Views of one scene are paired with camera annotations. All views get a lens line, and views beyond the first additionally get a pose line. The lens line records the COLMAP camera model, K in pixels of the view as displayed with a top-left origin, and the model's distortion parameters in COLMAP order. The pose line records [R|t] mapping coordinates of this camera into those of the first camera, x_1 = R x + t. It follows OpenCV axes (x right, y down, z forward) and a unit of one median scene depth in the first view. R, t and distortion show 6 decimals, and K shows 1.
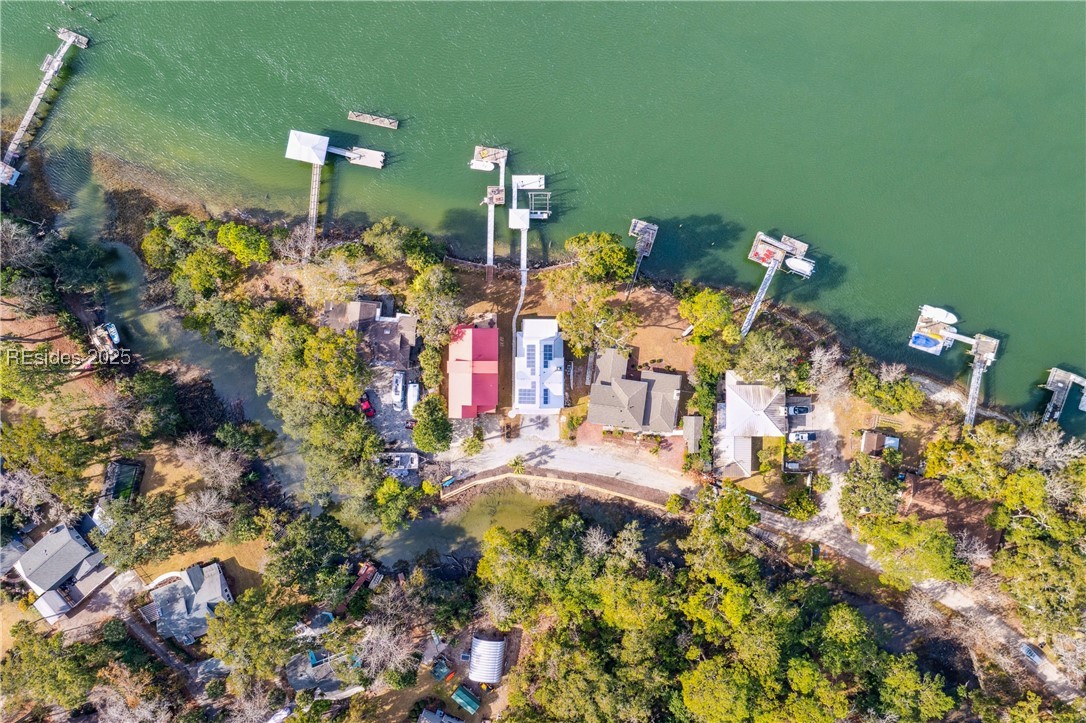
lens RADIAL K [[748.5, 0, 571.4], [0, 748.5, 368.7], [0, 0, 1]] dist [-0.041616, -0.009179]
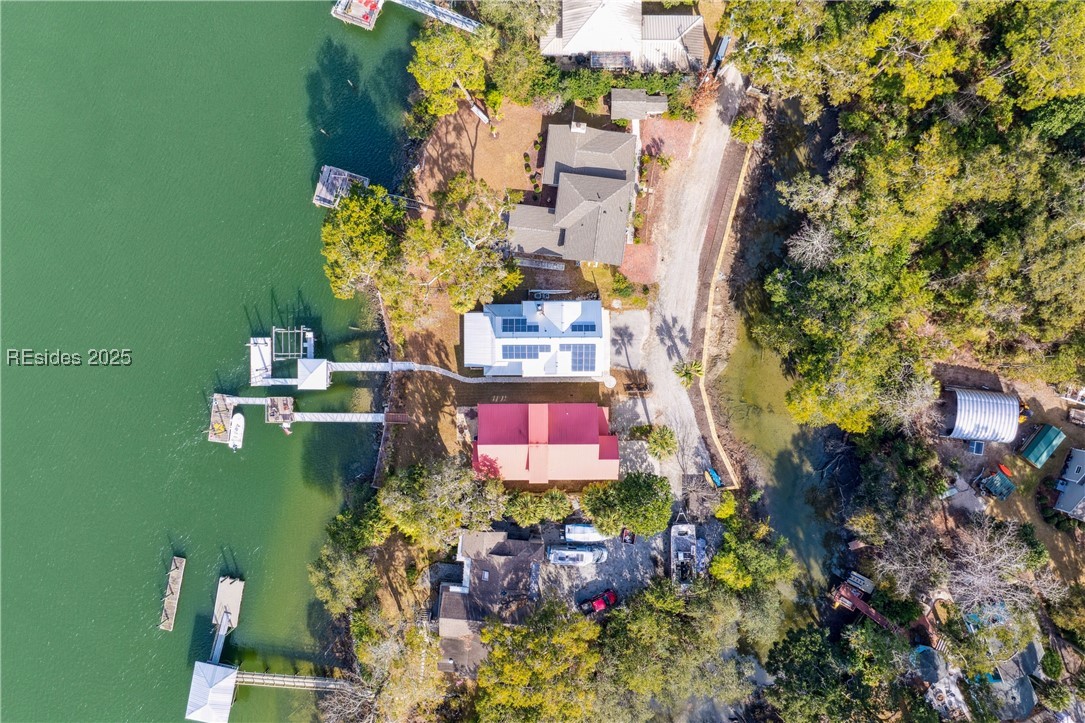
lens RADIAL K [[747.8, 0, 546.2], [0, 747.8, 359.8], [0, 0, 1]] dist [-0.041616, -0.009179]
pose [[-0.010422, -0.999492, -0.030130, -0.040138], [0.999943, -0.010492, 0.002168, 0.003581], [-0.002483, -0.030106, 0.999544, 0.349235]]
